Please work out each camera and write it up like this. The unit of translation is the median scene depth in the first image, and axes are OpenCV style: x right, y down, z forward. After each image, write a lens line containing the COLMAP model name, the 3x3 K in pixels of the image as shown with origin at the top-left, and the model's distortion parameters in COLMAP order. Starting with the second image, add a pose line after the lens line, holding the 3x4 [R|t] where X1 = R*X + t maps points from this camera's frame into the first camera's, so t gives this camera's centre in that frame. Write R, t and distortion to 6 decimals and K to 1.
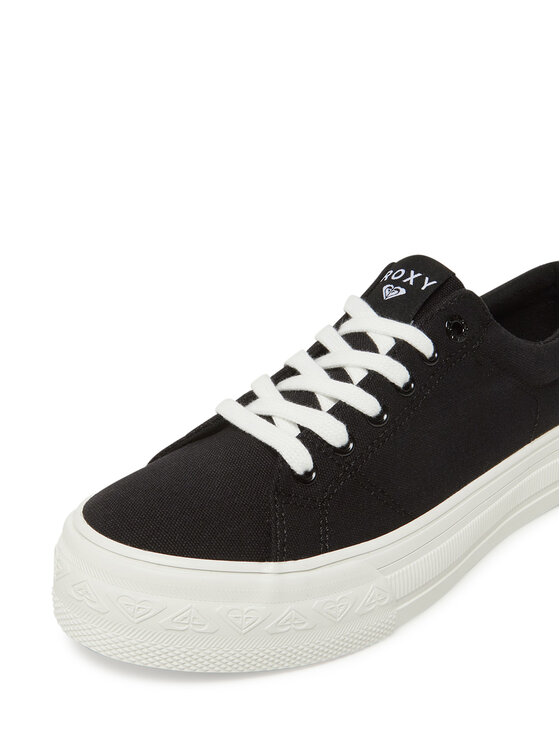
lens RADIAL K [[803.7, 0, 230.4], [0, 803.7, 349.2], [0, 0, 1]] dist [-0.009856, 0.000000]
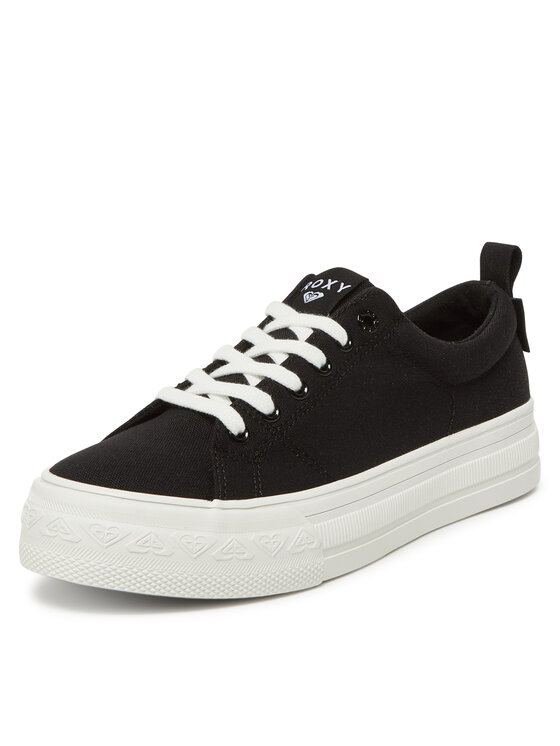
lens RADIAL K [[1676.7, 0, 280.5], [0, 1676.7, 373.4], [0, 0, 1]] dist [0.121397, 0.000000]
pose [[0.989803, -0.030439, 0.139153, -0.173321], [0.050173, 0.988795, -0.140595, 0.390018], [-0.133314, 0.146143, 0.980240, -1.329557]]
